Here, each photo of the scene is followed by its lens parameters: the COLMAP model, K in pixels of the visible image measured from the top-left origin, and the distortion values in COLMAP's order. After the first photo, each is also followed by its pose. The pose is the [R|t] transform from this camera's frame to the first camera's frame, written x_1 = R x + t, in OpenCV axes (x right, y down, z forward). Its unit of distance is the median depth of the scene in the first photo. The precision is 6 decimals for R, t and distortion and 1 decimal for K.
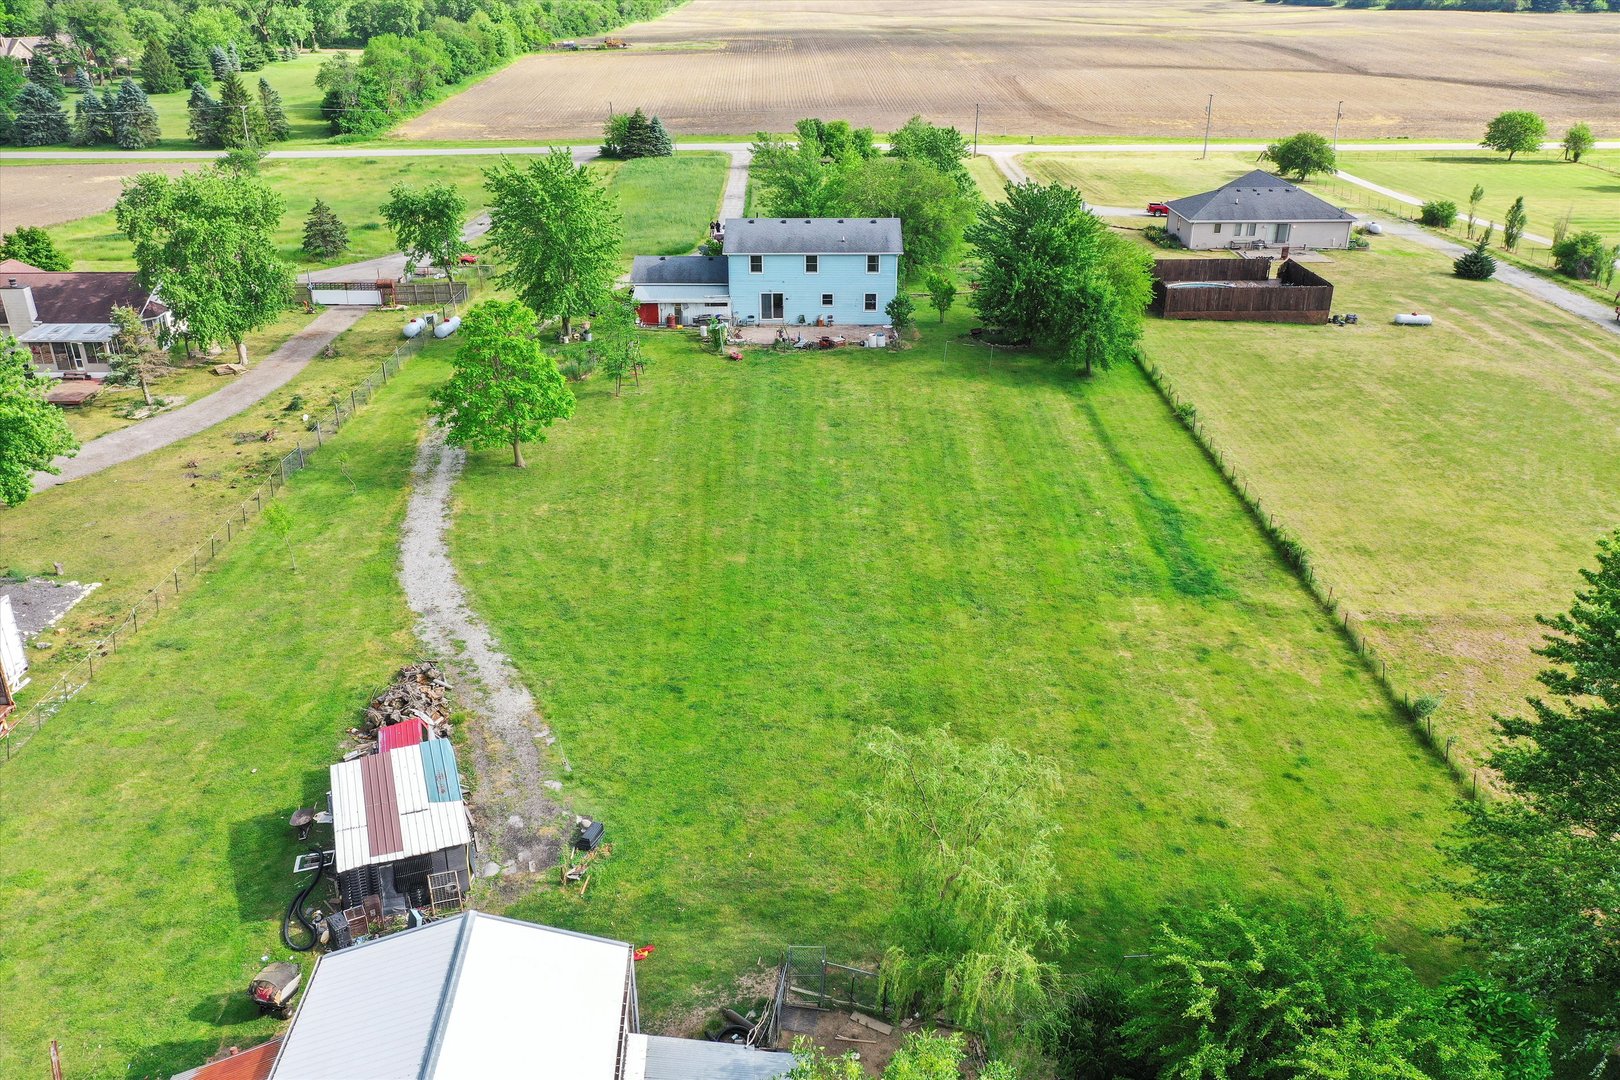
lens RADIAL K [[1295.9, 0, 808.8], [0, 1295.9, 539.3], [0, 0, 1]] dist [0.012970, -0.003173]
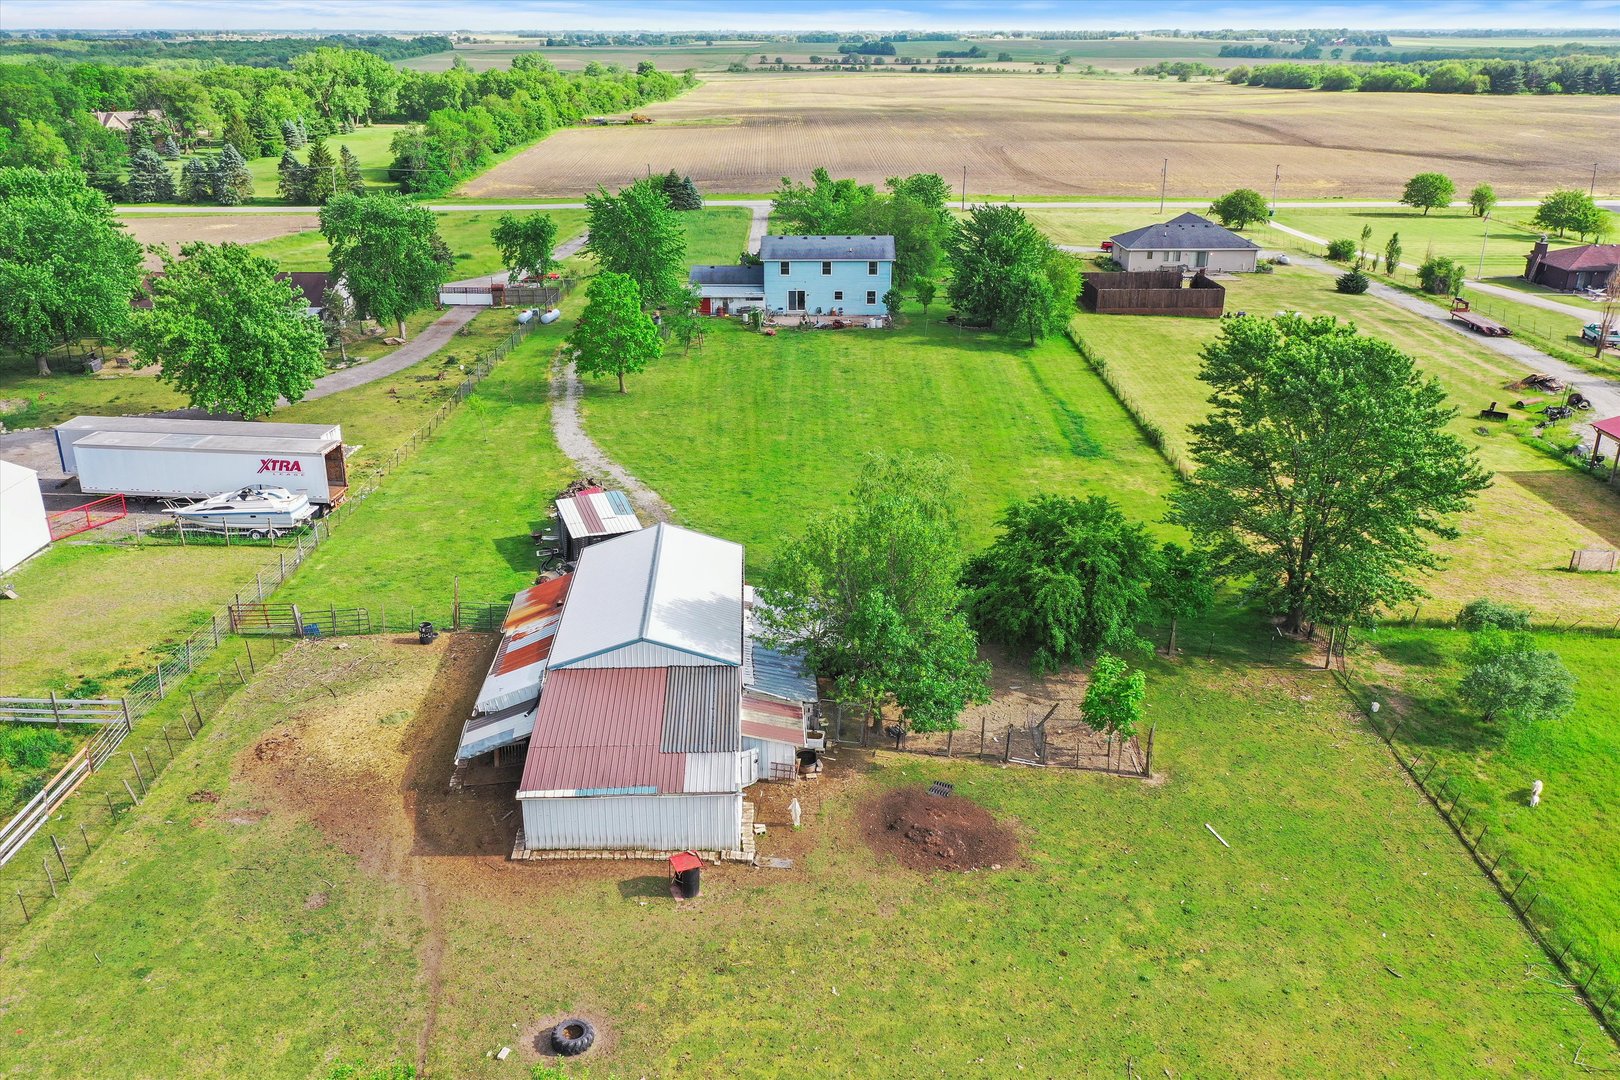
lens RADIAL K [[1295.9, 0, 810.9], [0, 1295.9, 539.8], [0, 0, 1]] dist [0.012970, -0.003173]
pose [[0.999997, 0.001929, -0.001477, -0.010593], [-0.002008, 0.998442, -0.055760, 0.128913], [0.001367, 0.055763, 0.998443, -0.286621]]
